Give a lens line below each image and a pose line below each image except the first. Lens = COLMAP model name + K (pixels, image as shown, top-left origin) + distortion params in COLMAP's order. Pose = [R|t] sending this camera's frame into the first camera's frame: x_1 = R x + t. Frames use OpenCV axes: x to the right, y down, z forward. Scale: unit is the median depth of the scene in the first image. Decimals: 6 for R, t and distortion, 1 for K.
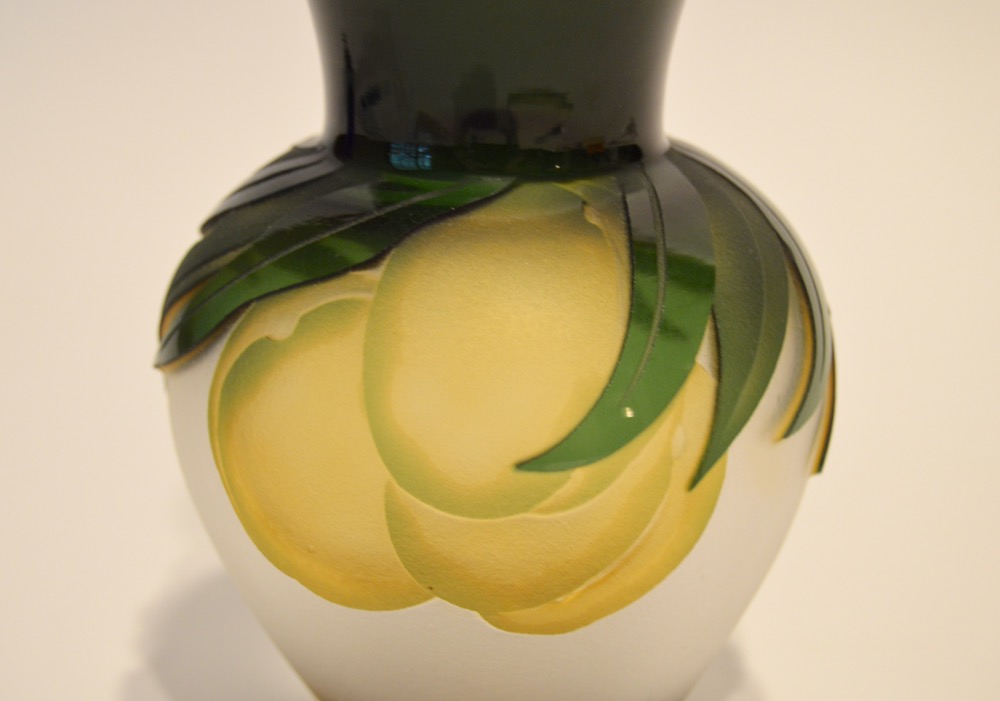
lens RADIAL K [[1805.9, 0, 500.0], [0, 1805.9, 350.5], [0, 0, 1]] dist [0.017012, 0.015396]
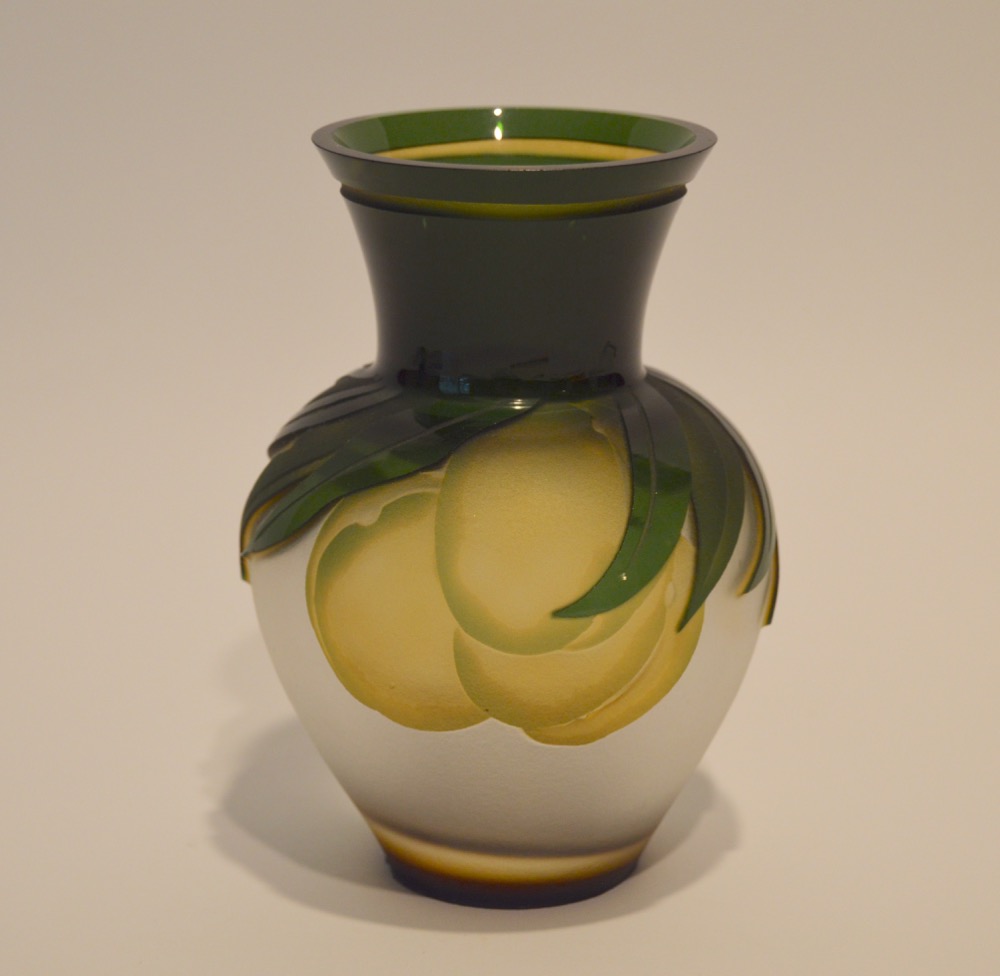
lens RADIAL K [[2265.4, 0, 500.0], [0, 2265.4, 488.0], [0, 0, 1]] dist [-0.366584, 0.039443]
pose [[0.995946, -0.021548, 0.087334, -0.166778], [0.026254, 0.998244, -0.053100, 0.056253], [-0.086037, 0.055178, 0.994763, -0.639315]]
